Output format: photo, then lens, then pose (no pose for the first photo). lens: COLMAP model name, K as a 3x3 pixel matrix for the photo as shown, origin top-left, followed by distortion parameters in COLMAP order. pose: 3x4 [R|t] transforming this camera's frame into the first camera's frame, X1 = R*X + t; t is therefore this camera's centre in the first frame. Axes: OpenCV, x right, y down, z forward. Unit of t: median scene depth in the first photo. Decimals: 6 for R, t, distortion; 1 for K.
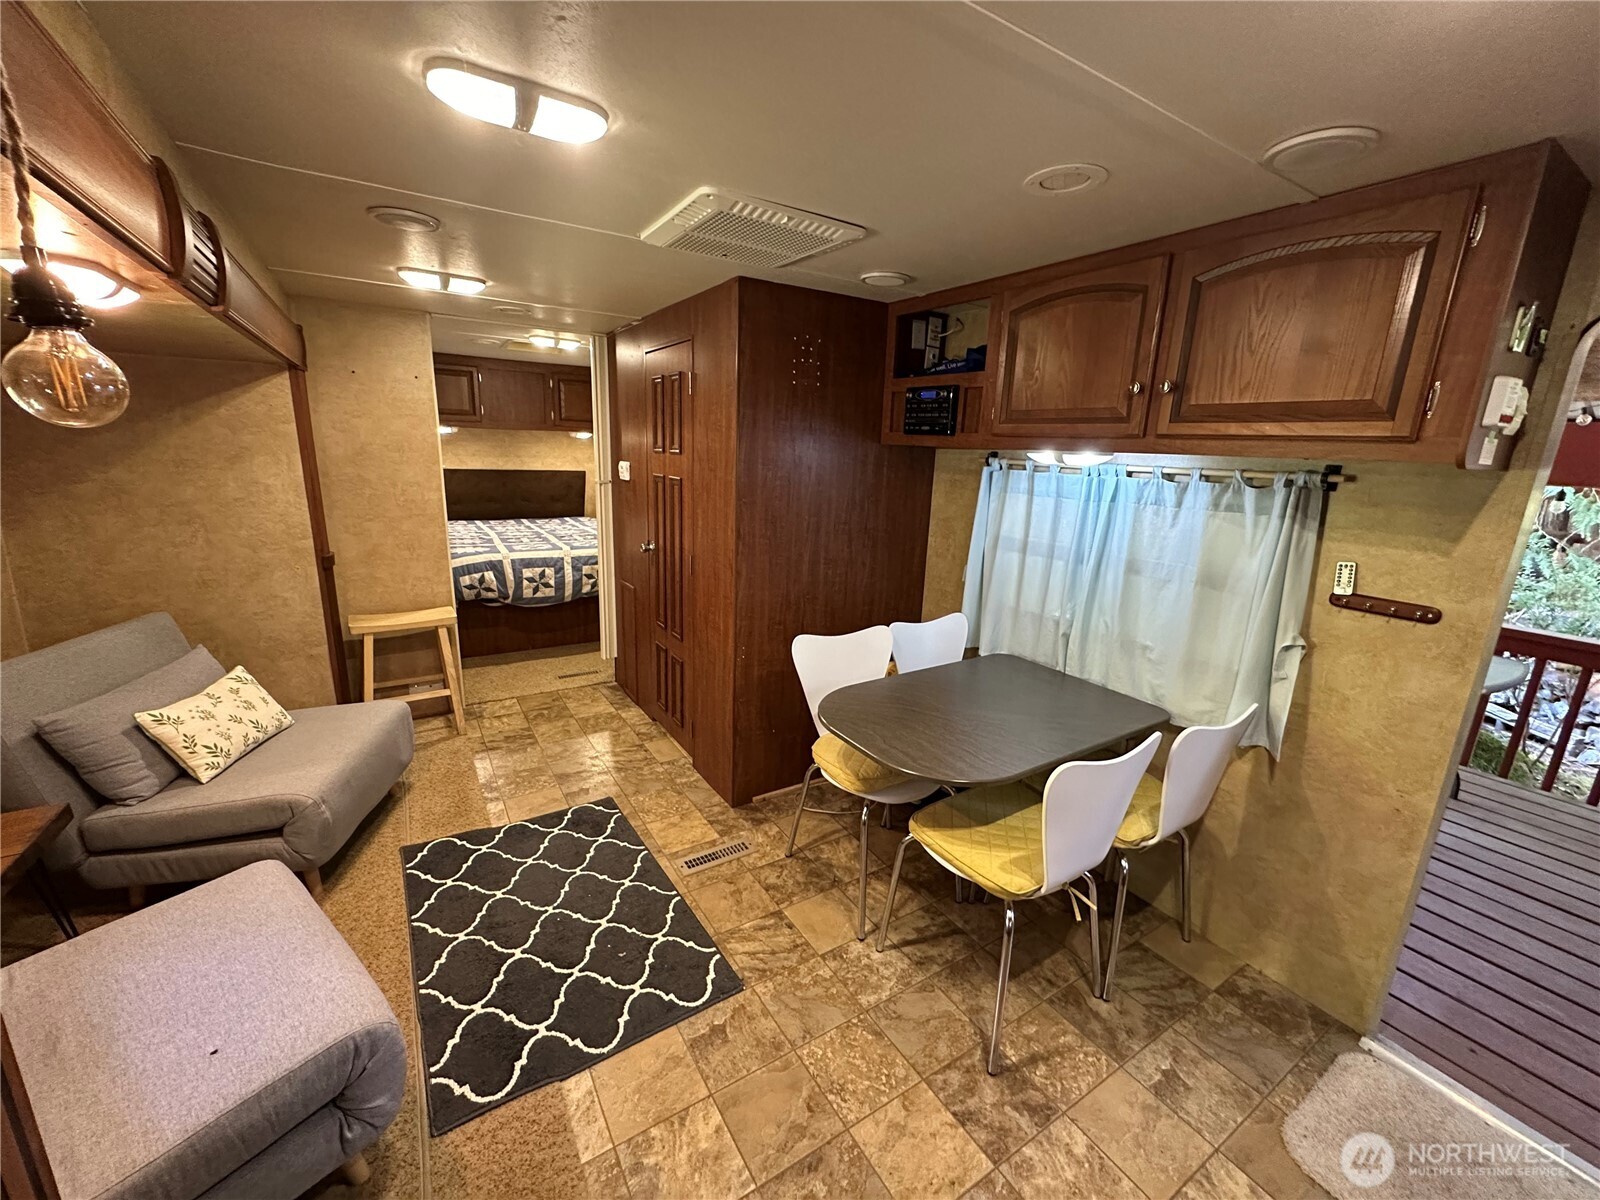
lens RADIAL K [[639.3, 0, 806.3], [0, 639.3, 599.6], [0, 0, 1]] dist [-0.006629, -0.000273]
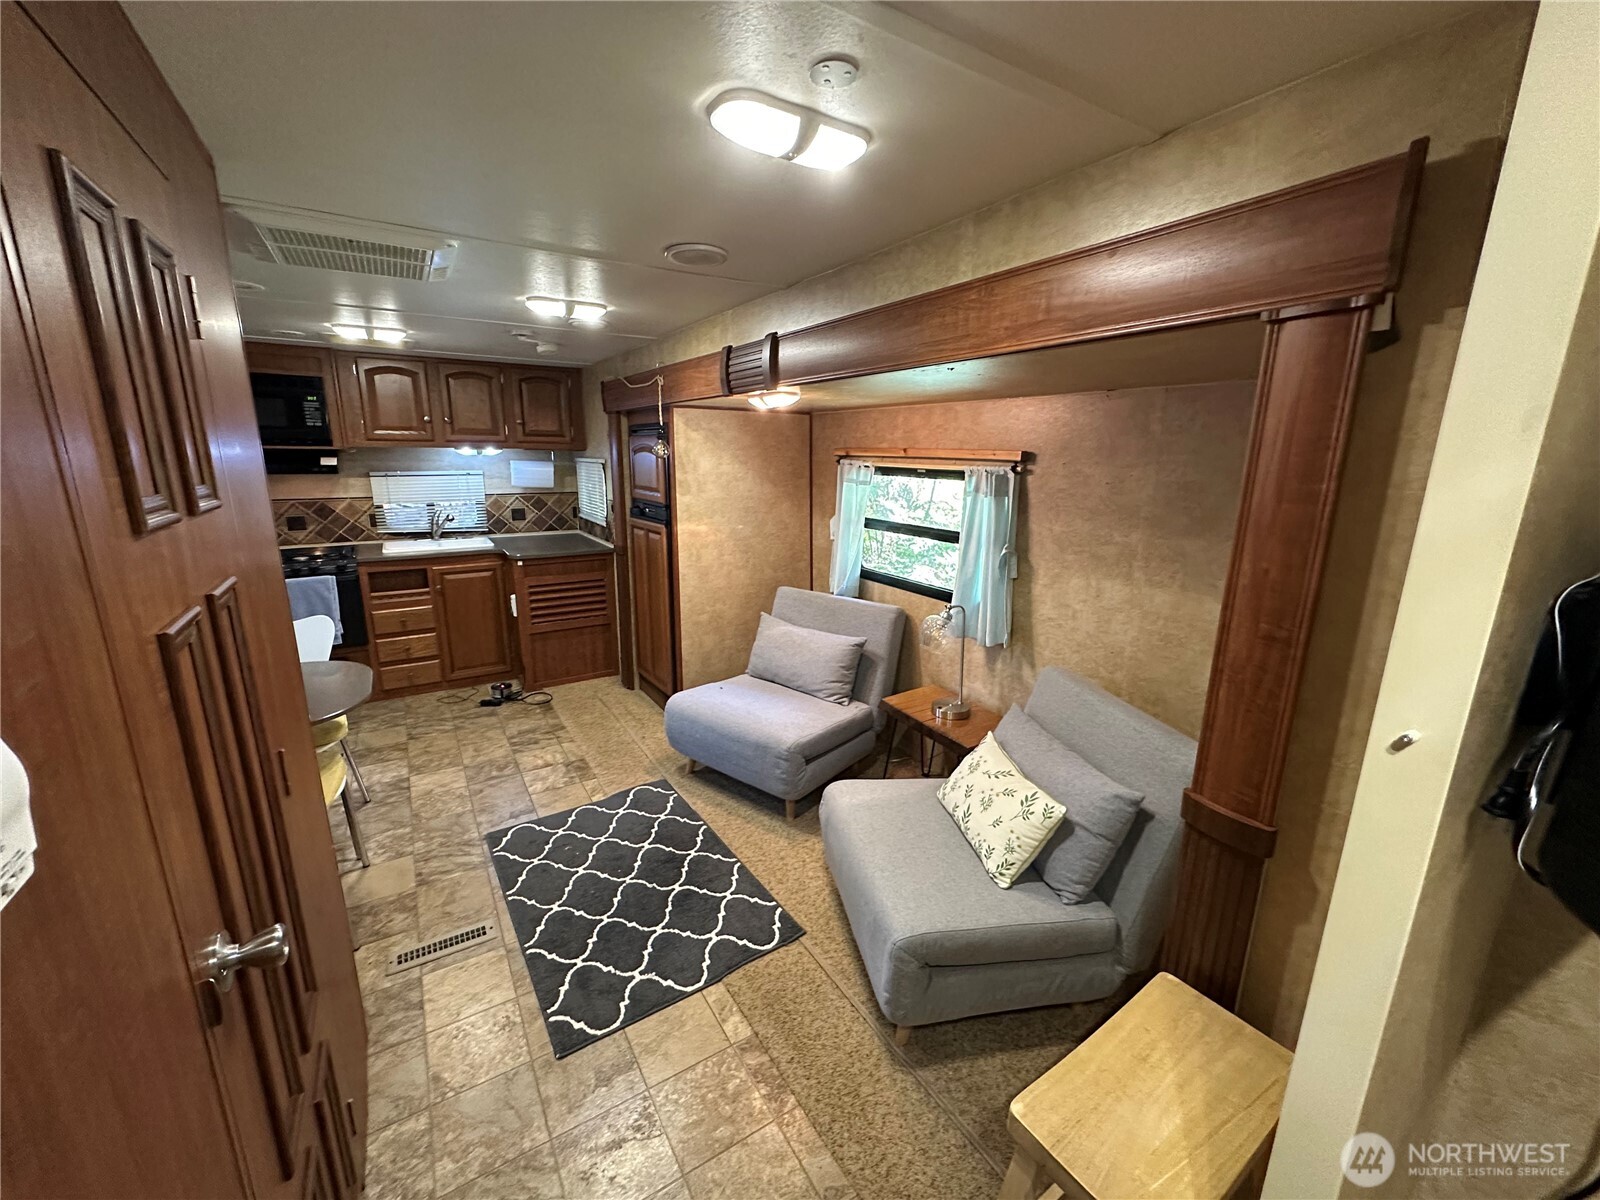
lens RADIAL K [[639.3, 0, 798.9], [0, 639.3, 597.9], [0, 0, 1]] dist [-0.006629, -0.000273]
pose [[-0.998629, -0.052329, 0.001082, -0.572097], [-0.046391, 0.894498, 0.444659, -0.395315], [-0.024236, 0.444000, -0.895699, 1.502415]]
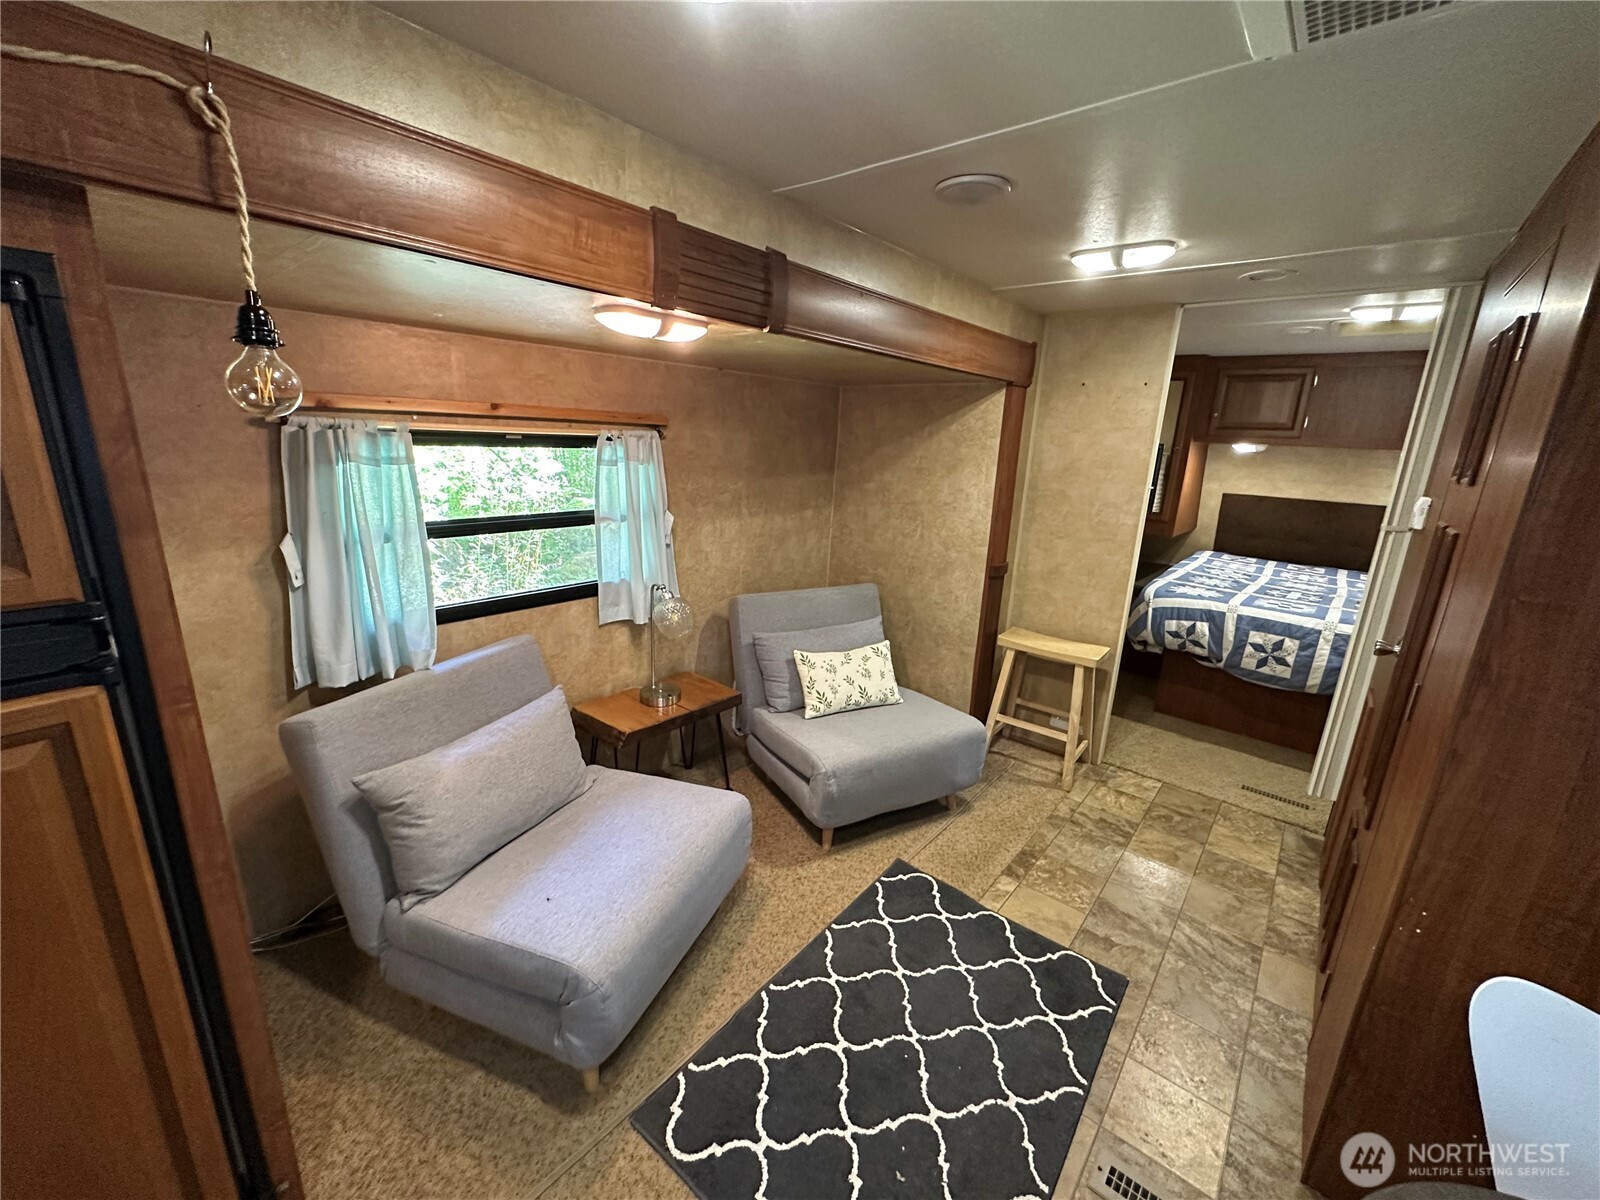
lens RADIAL K [[639.3, 0, 794.7], [0, 639.3, 600.7], [0, 0, 1]] dist [-0.006629, -0.000273]
pose [[0.292211, 0.217518, -0.931289, 0.147413], [-0.250339, 0.957234, 0.145029, -0.094111], [0.923008, 0.190758, 0.334168, 0.418609]]
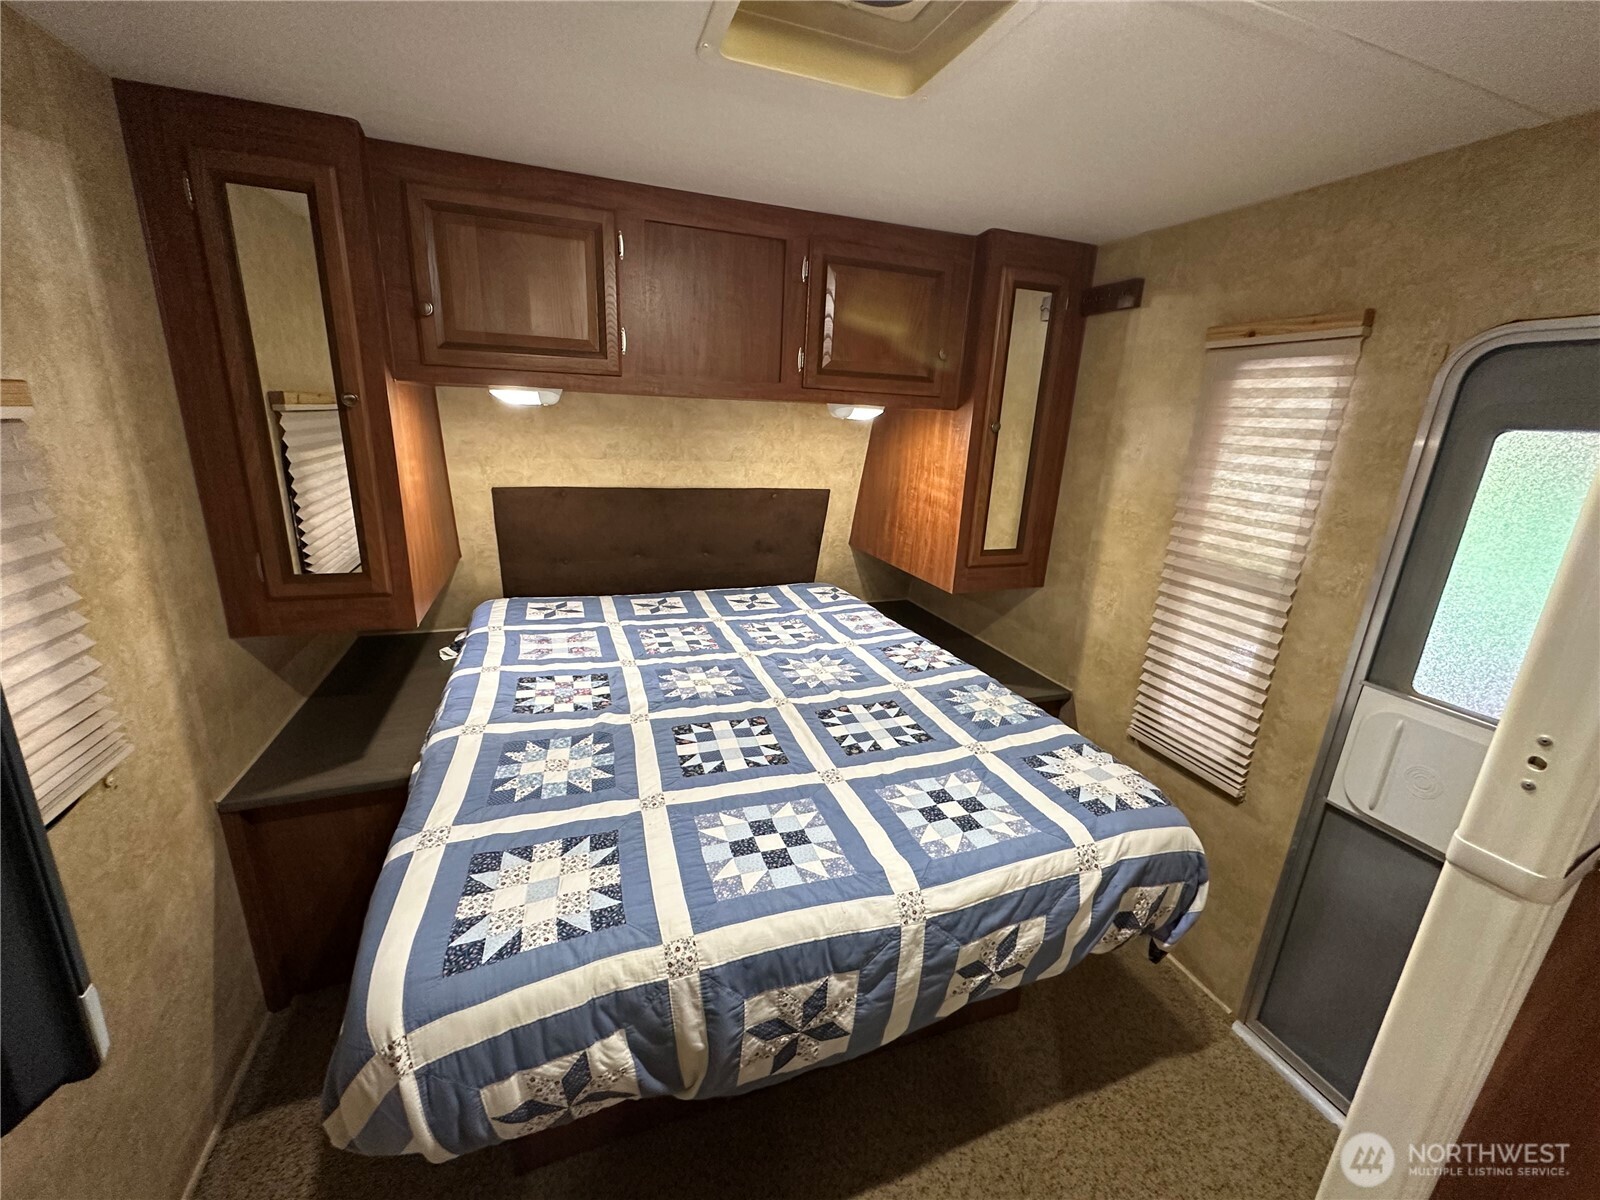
lens RADIAL K [[639.3, 0, 800.1], [0, 639.3, 602.2], [0, 0, 1]] dist [-0.006629, -0.000273]
pose [[0.976663, 0.067899, -0.203763, -0.648189], [-0.058580, 0.996957, 0.051428, -0.346278], [0.206635, -0.038291, 0.977669, 1.309832]]
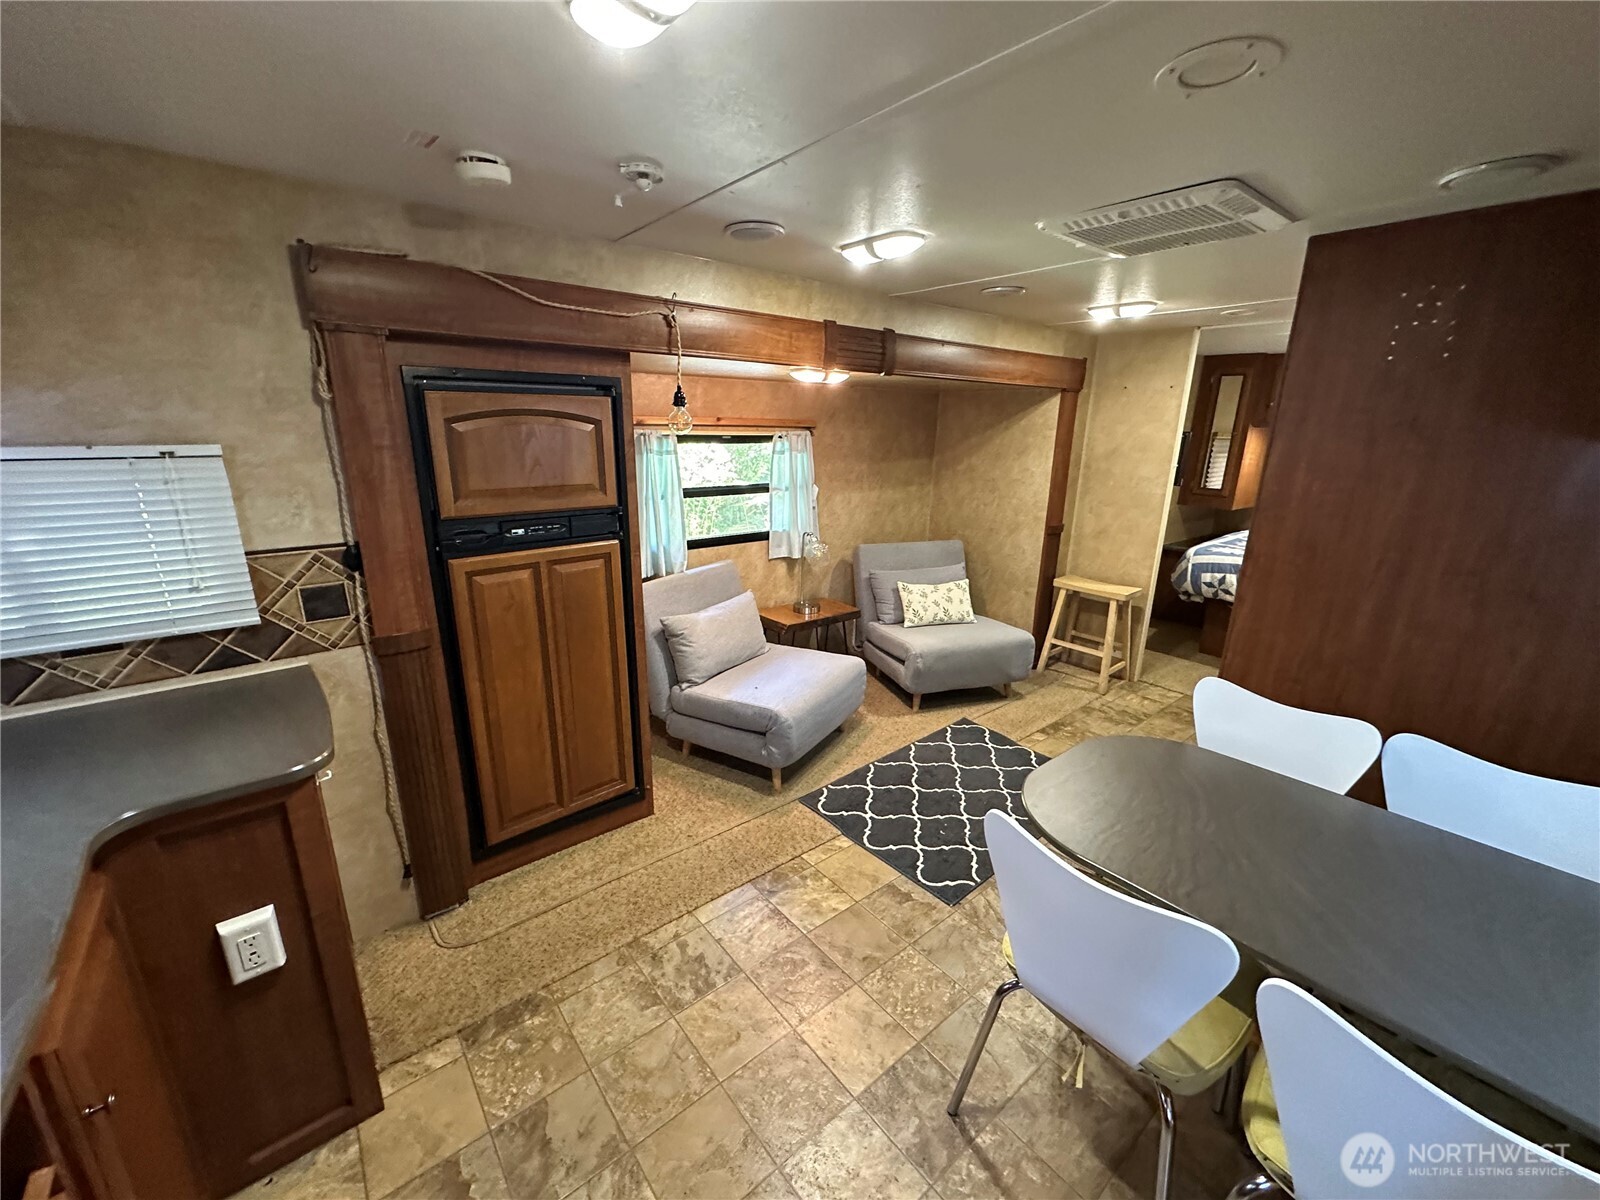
lens RADIAL K [[639.3, 0, 793.8], [0, 639.3, 604.3], [0, 0, 1]] dist [-0.006629, -0.000273]
pose [[0.115393, 0.241502, -0.963515, 0.642103], [-0.242700, 0.947450, 0.208409, -0.067097], [0.963214, 0.209797, 0.167941, 0.301021]]
